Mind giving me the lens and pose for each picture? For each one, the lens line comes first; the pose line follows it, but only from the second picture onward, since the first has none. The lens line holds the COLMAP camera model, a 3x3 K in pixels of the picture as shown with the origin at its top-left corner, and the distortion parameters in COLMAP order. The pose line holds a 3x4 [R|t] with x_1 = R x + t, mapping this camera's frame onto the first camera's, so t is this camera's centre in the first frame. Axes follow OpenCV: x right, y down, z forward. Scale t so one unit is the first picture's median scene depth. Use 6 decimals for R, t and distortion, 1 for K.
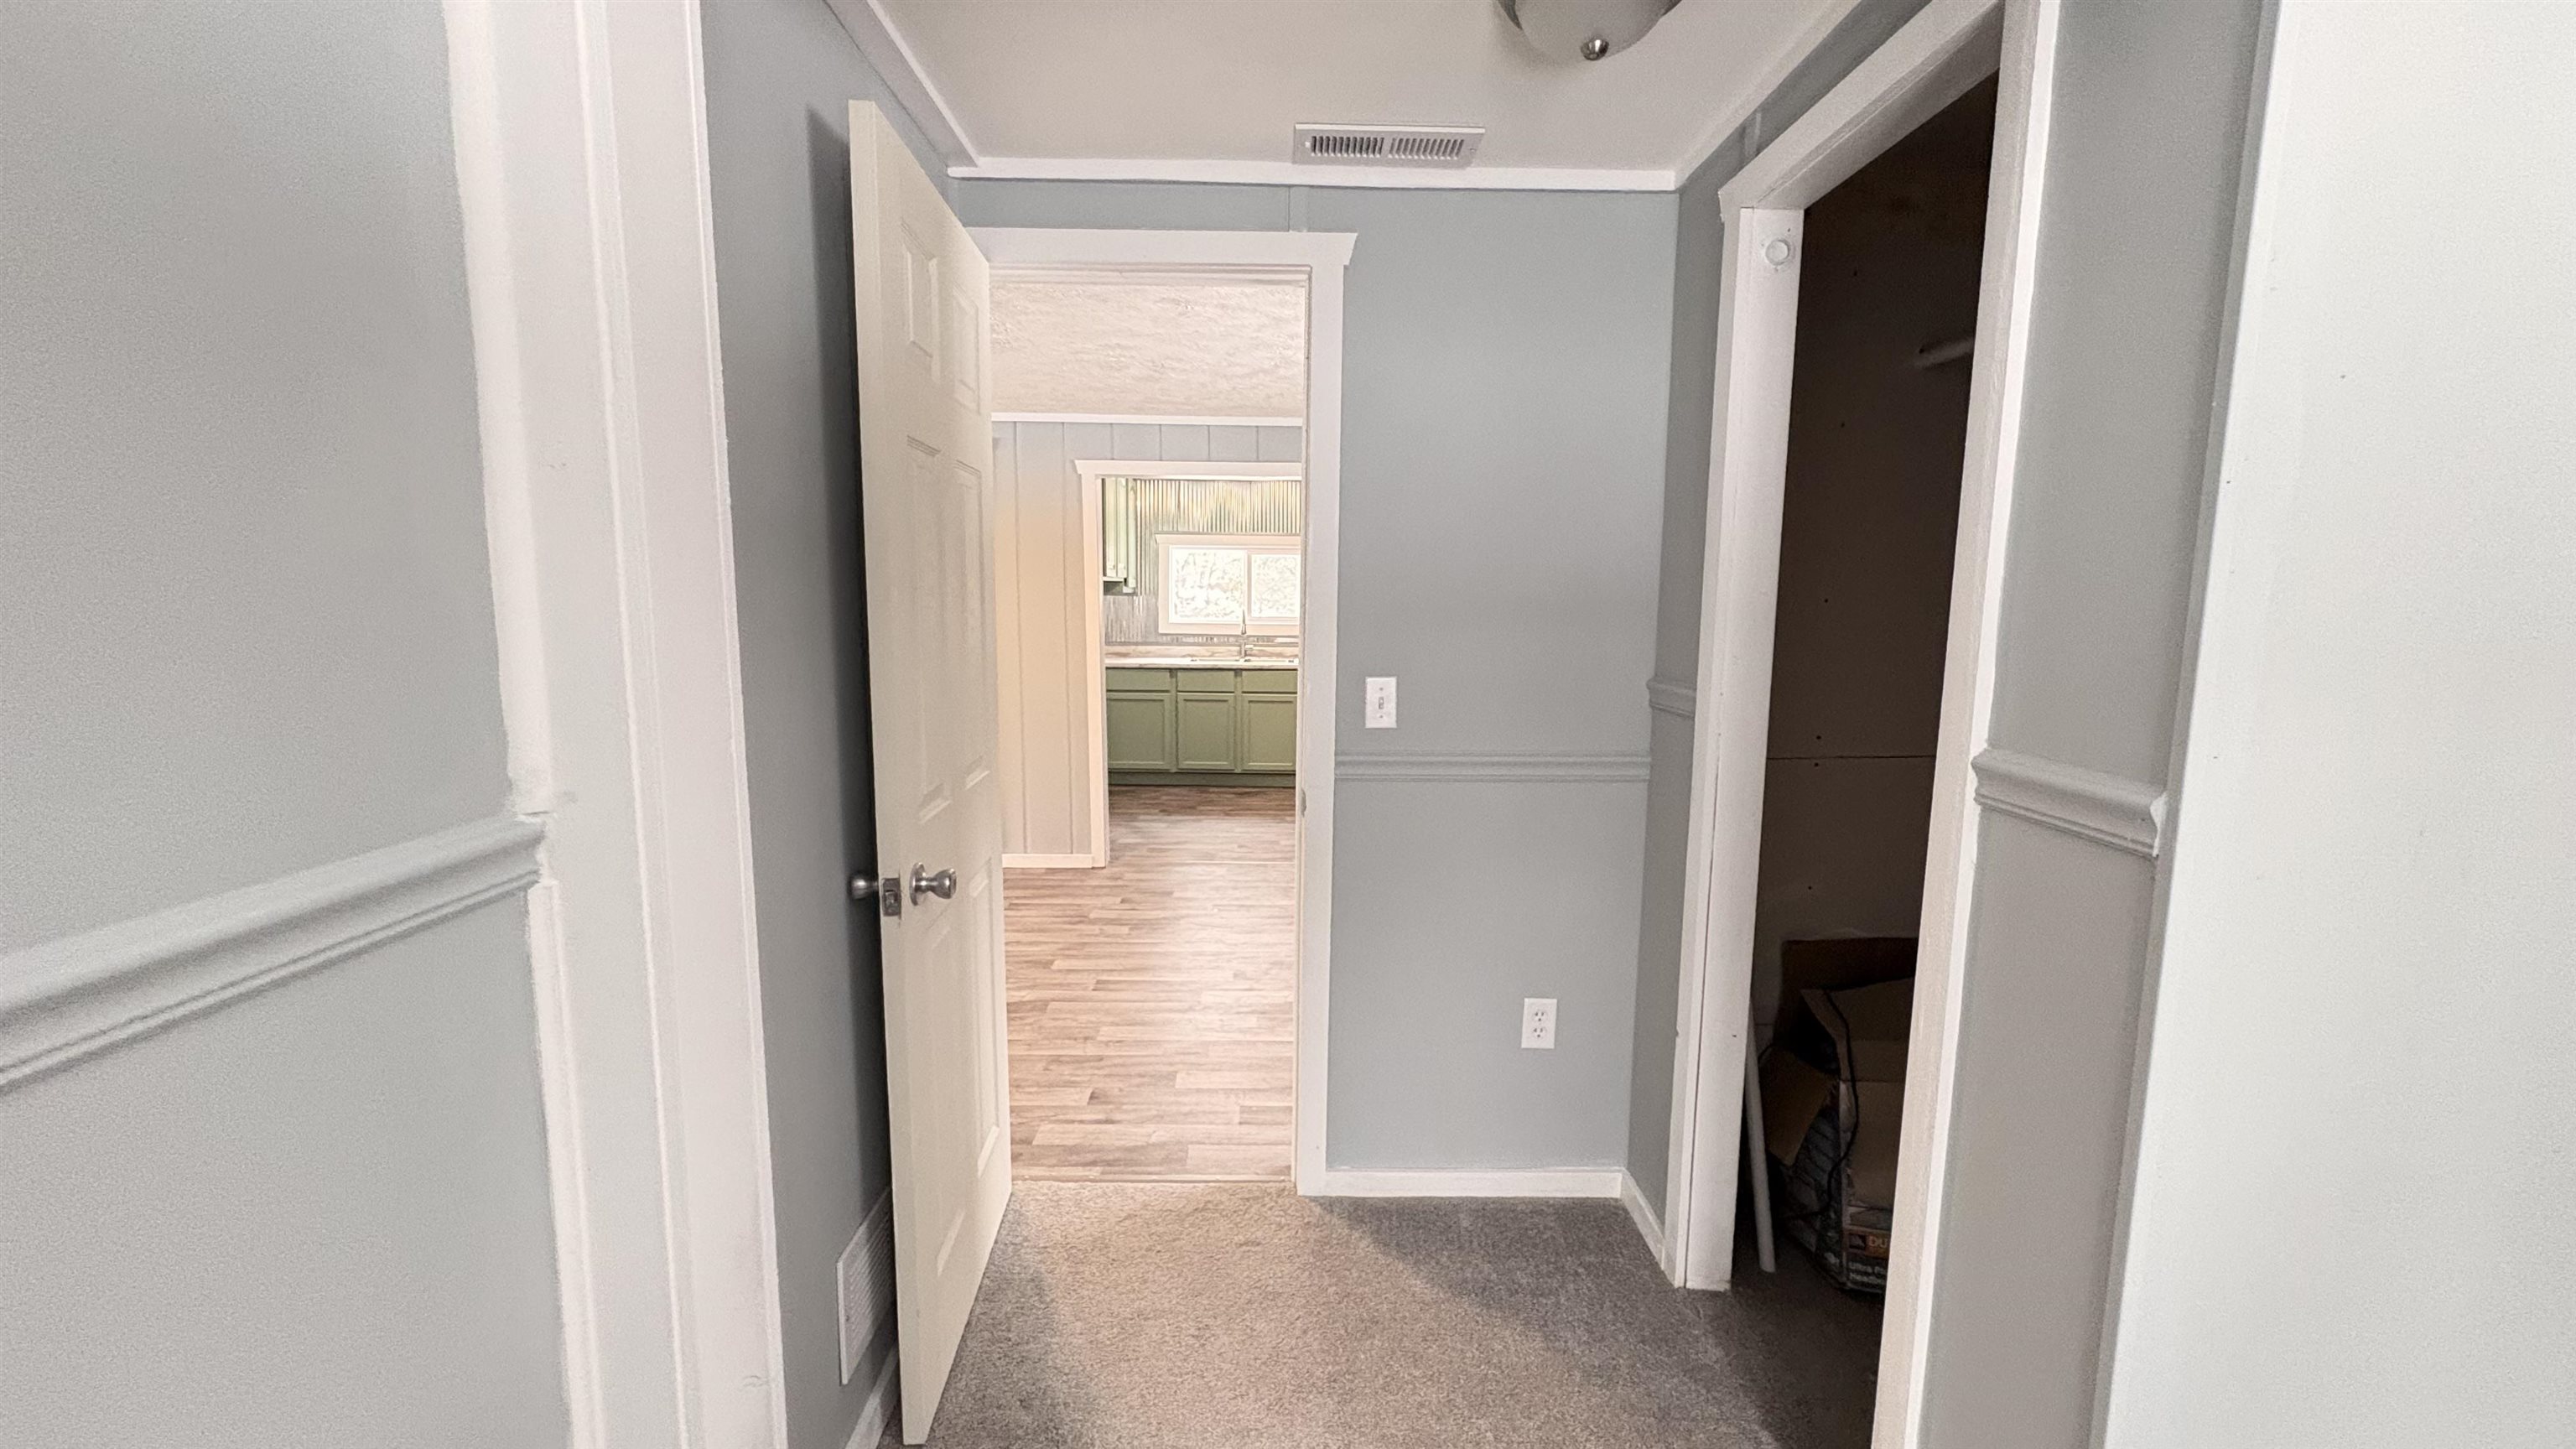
lens RADIAL K [[1023.9, 0, 1287.3], [0, 1023.9, 725.0], [0, 0, 1]] dist [0.000565, 0.000132]
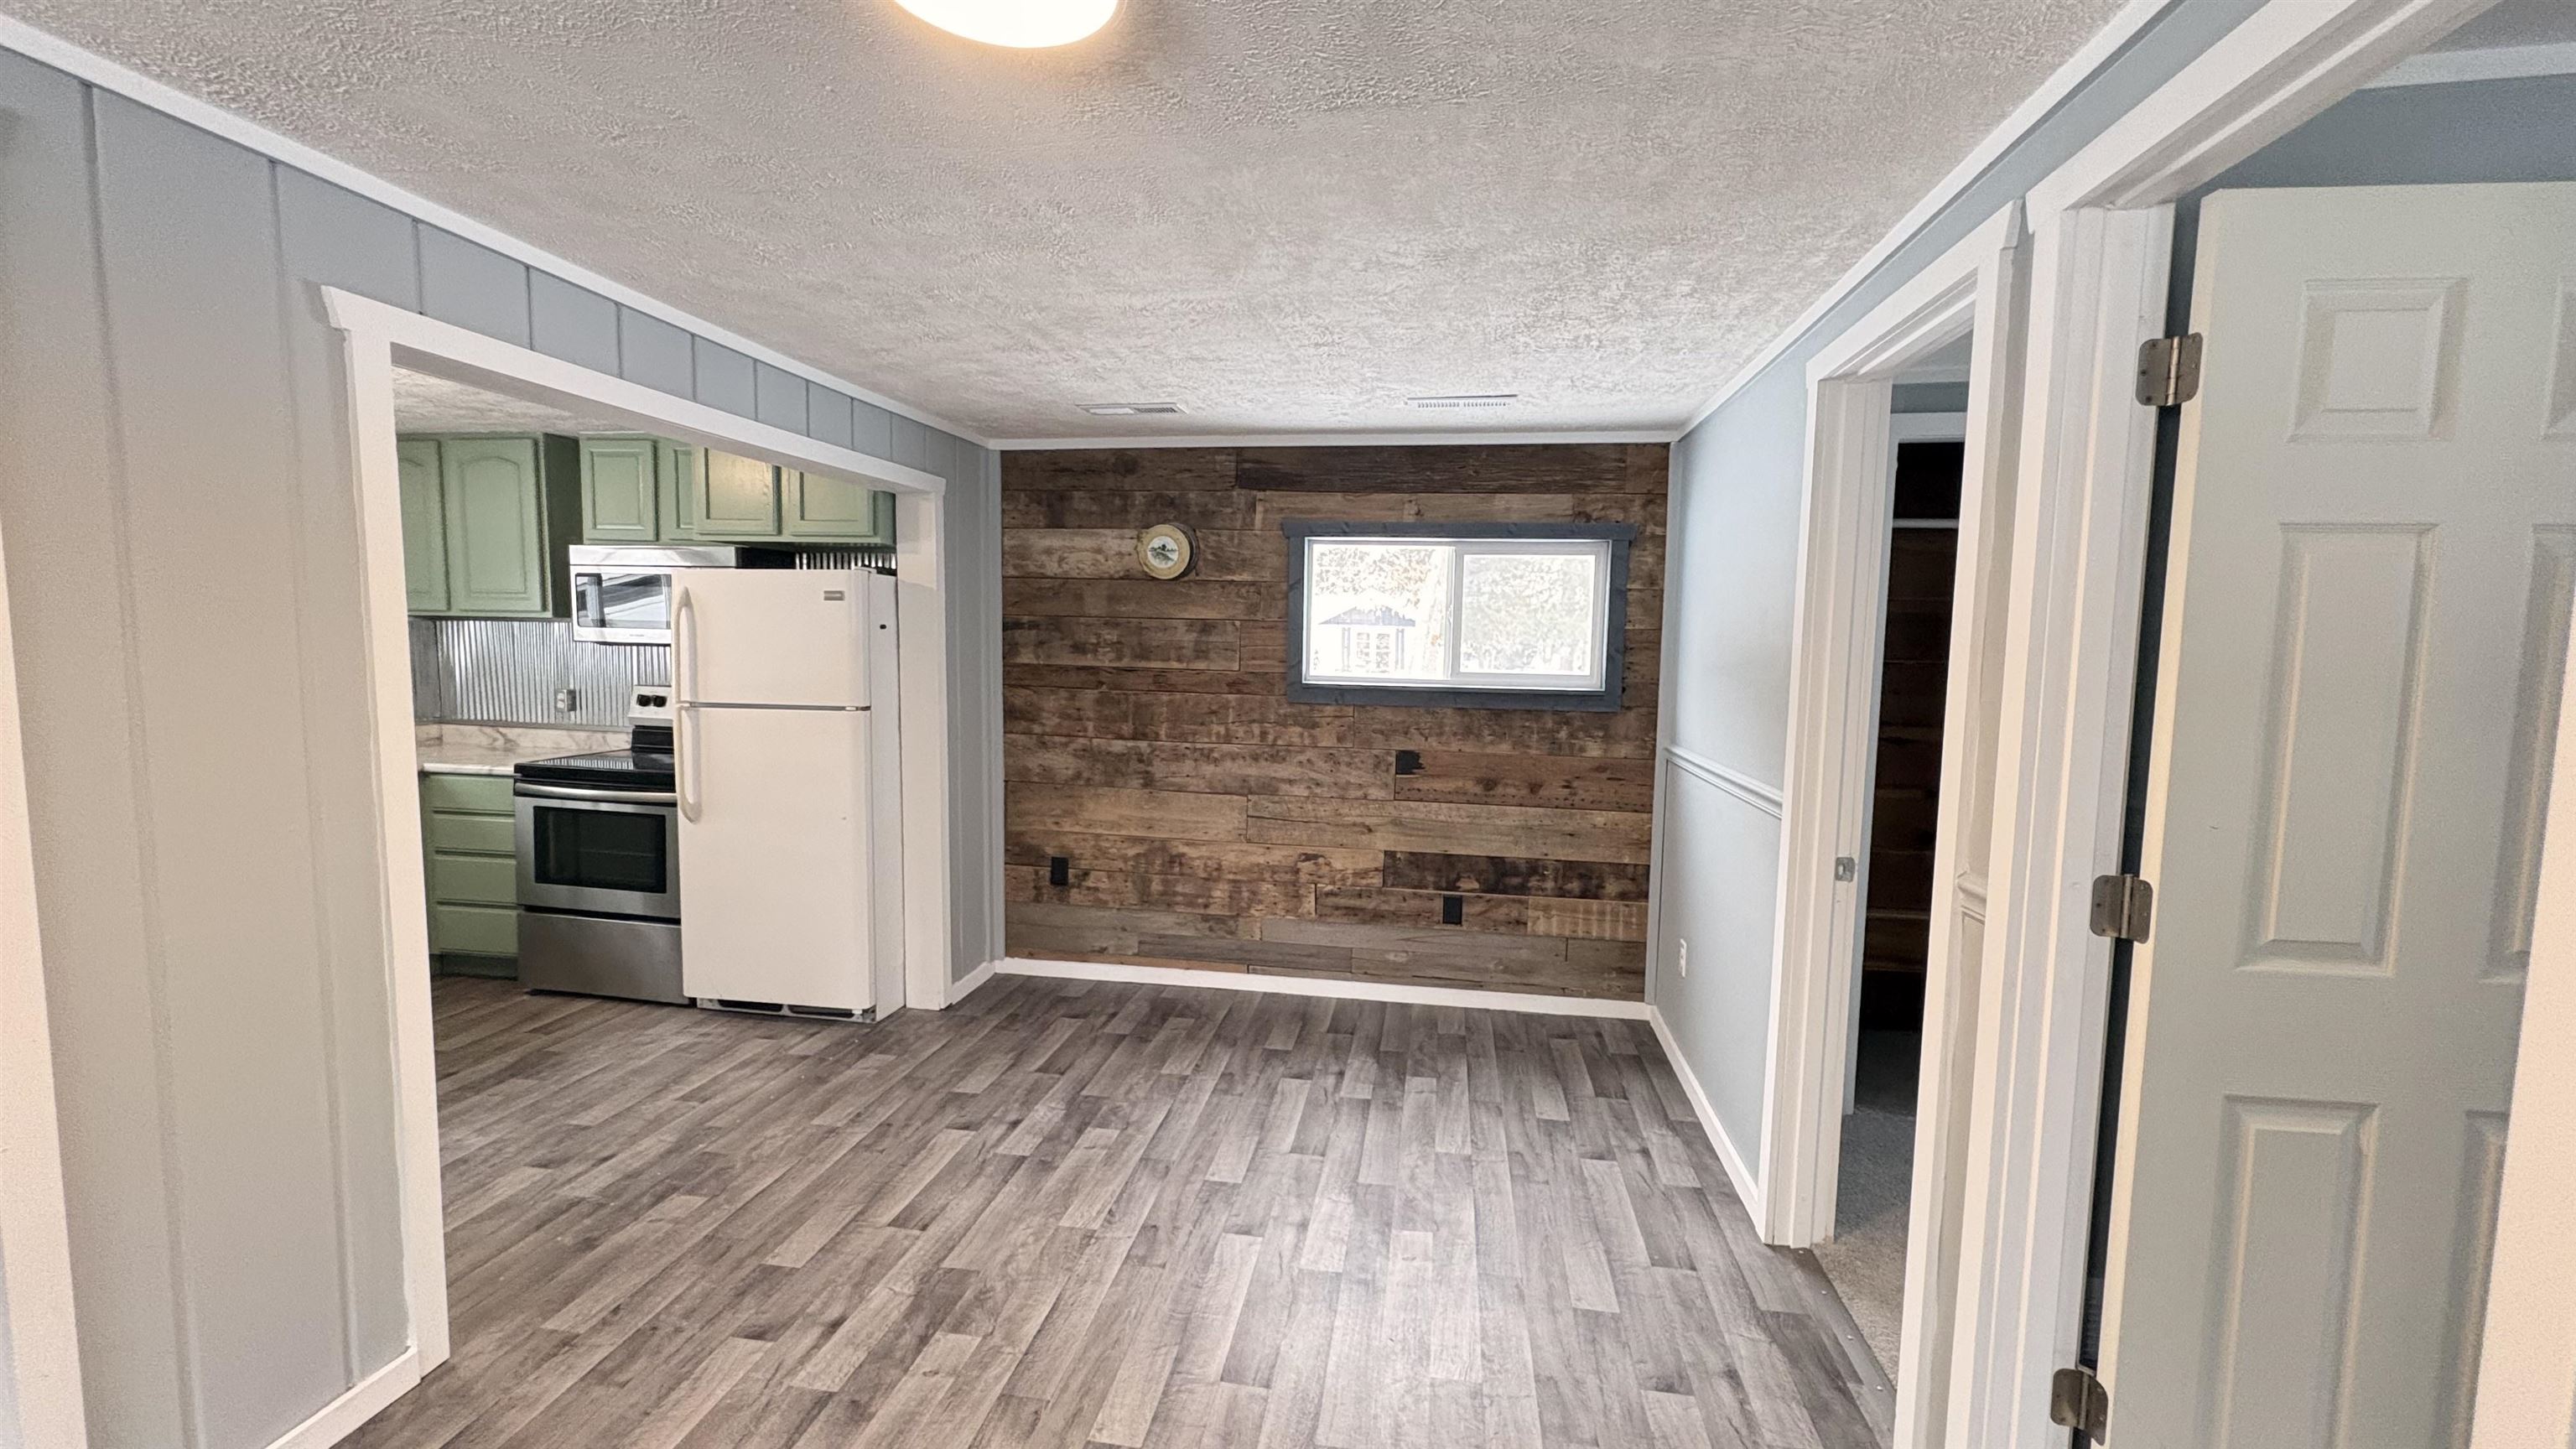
lens RADIAL K [[1023.9, 0, 1287.1], [0, 1023.9, 725.6], [0, 0, 1]] dist [0.000565, 0.000132]
pose [[0.170924, -0.087690, 0.981374, -1.053924], [0.110246, 0.991479, 0.069391, -0.198924], [-0.979097, 0.096332, 0.179135, 1.294814]]
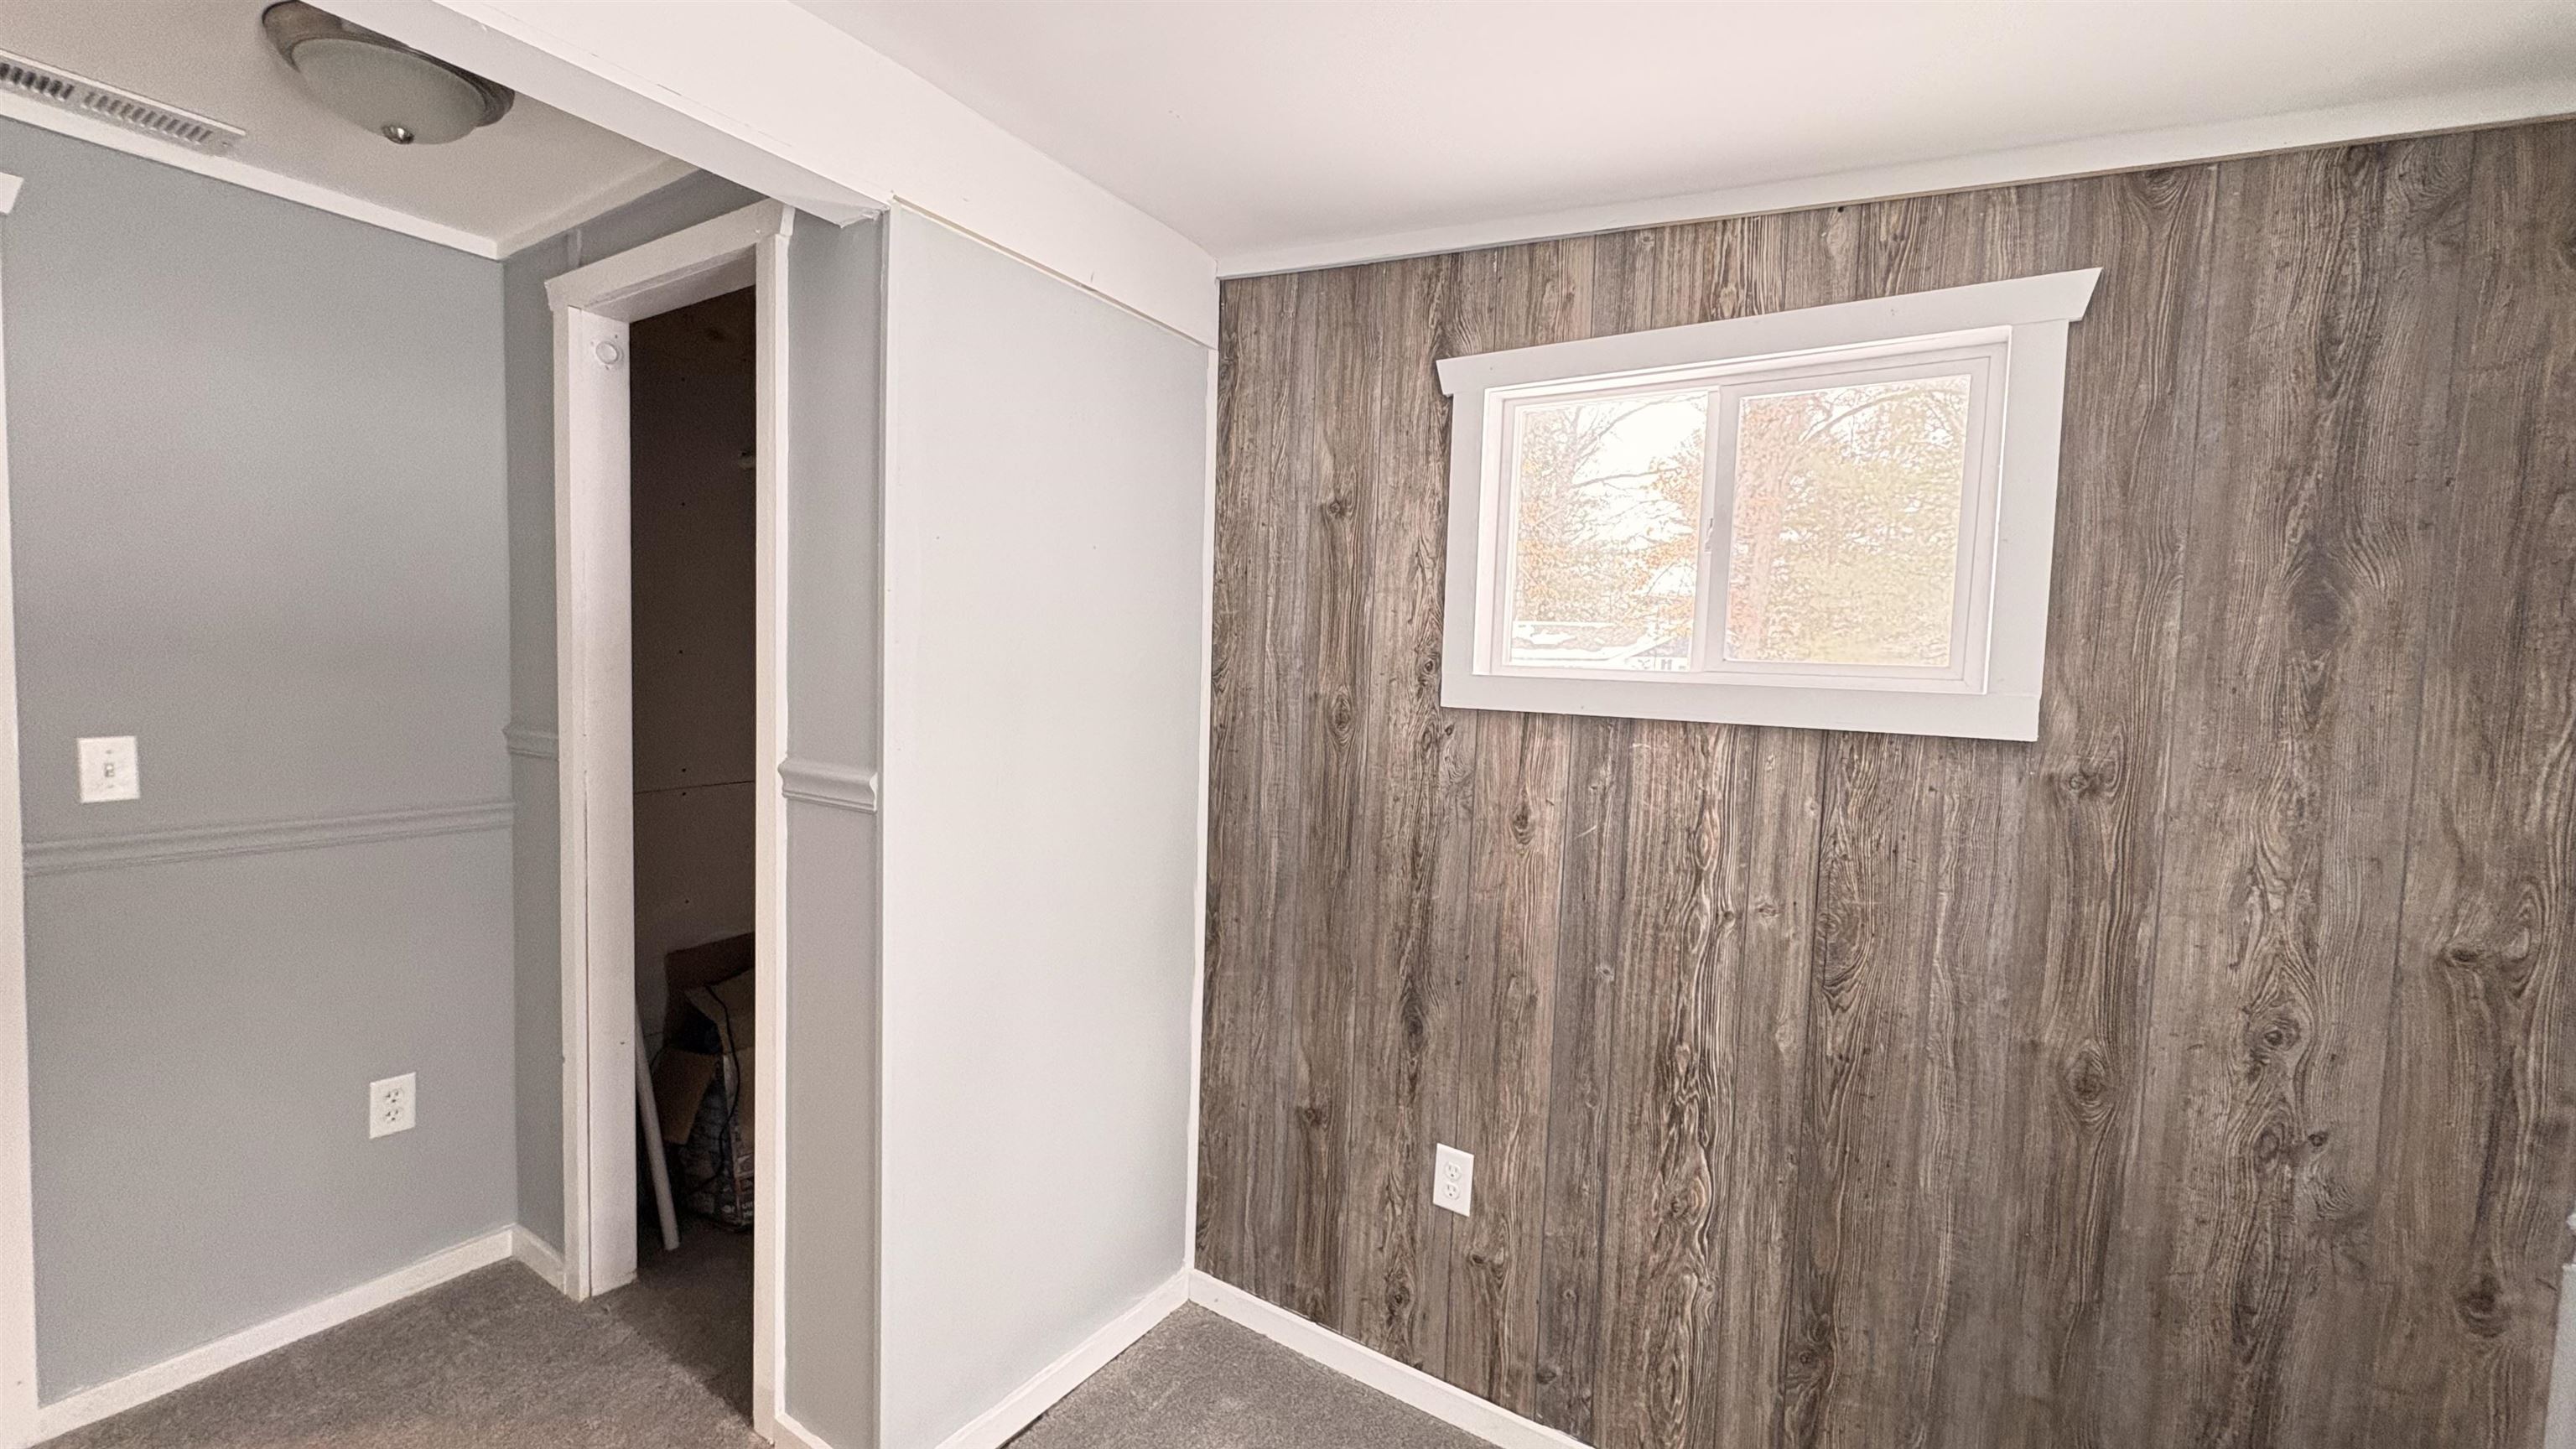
lens RADIAL K [[1023.9, 0, 1283.0], [0, 1023.9, 723.0], [0, 0, 1]] dist [0.000565, 0.000132]
pose [[0.549667, -0.041877, 0.834334, -0.066479], [0.080607, 0.996741, -0.003076, 0.017743], [-0.831486, 0.068944, 0.551251, -0.190281]]
